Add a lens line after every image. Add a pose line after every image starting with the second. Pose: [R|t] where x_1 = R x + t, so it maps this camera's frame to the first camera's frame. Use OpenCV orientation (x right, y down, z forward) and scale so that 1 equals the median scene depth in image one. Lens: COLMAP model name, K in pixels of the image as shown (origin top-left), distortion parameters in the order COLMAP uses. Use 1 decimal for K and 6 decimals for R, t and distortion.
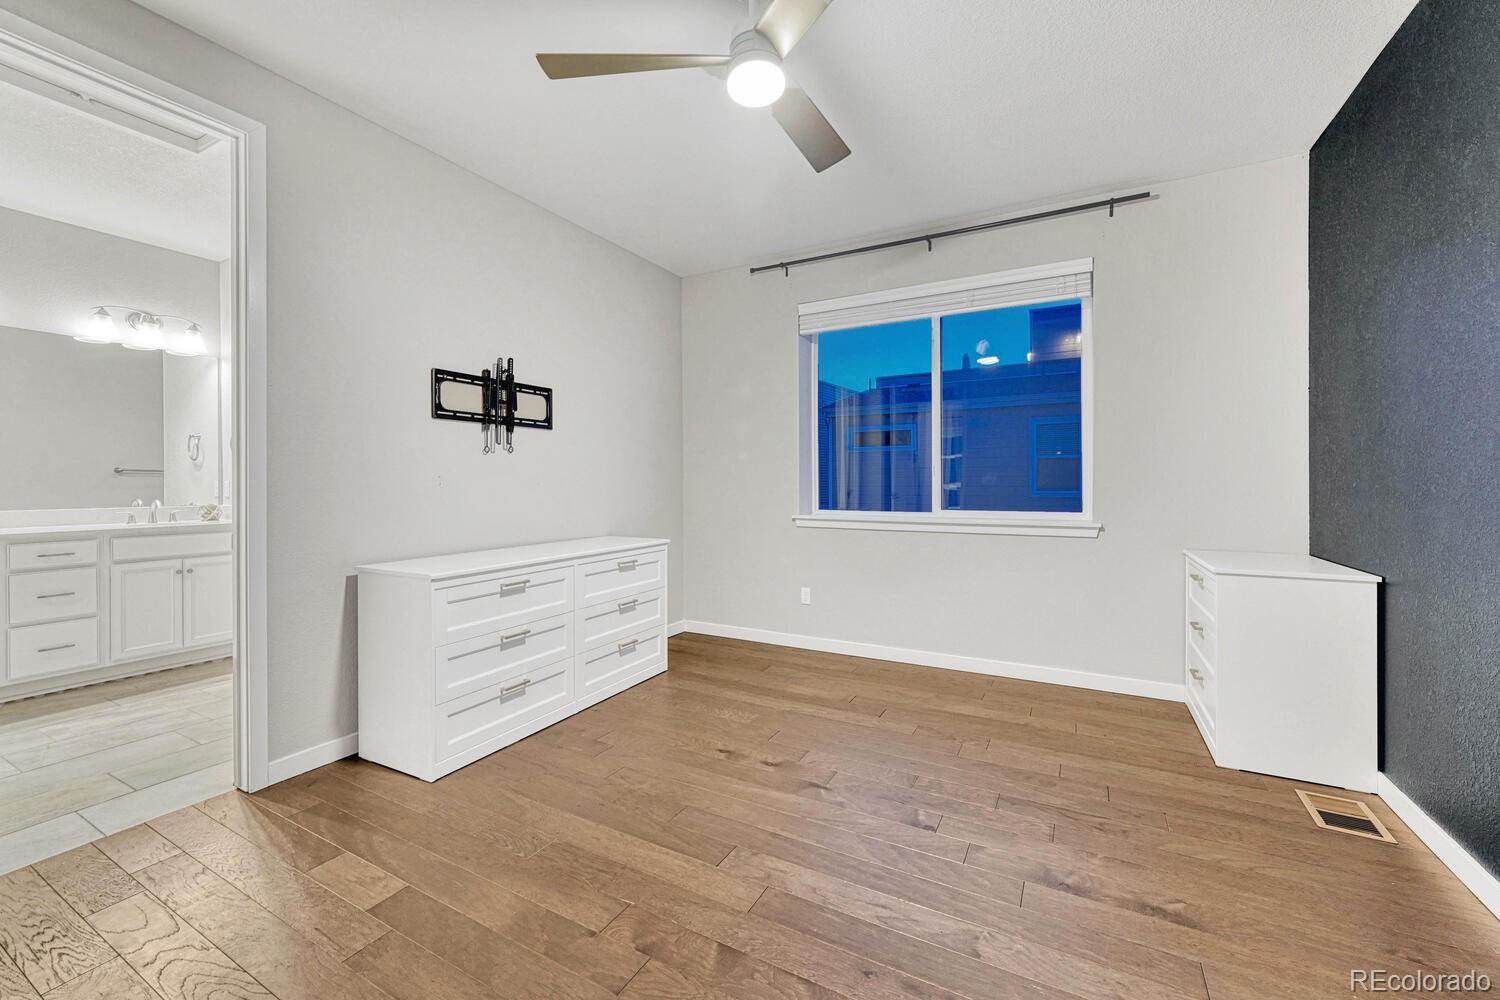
lens RADIAL K [[613.2, 0, 743.1], [0, 613.2, 486.9], [0, 0, 1]] dist [-0.001577, -0.000146]
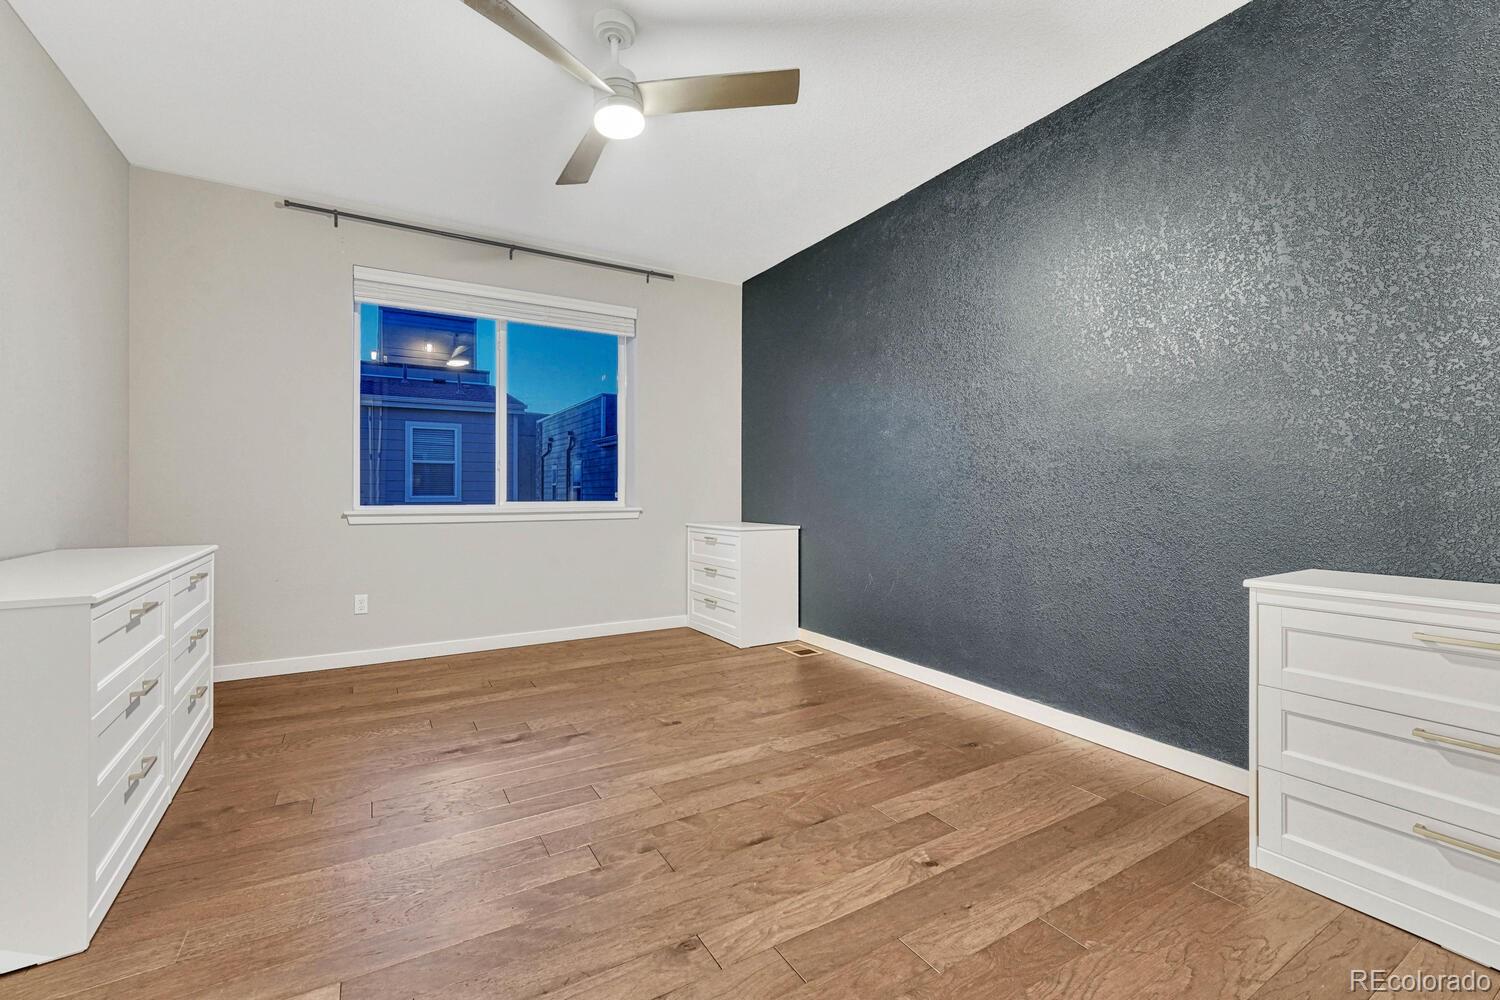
lens RADIAL K [[639.0, 0, 743.5], [0, 639.0, 494.2], [0, 0, 1]] dist [0.000575, 0.000007]
pose [[0.498162, 0.000051, 0.867084, -0.523384], [0.005569, 0.999979, -0.003259, 0.036469], [-0.867066, 0.006452, 0.498151, 0.103360]]
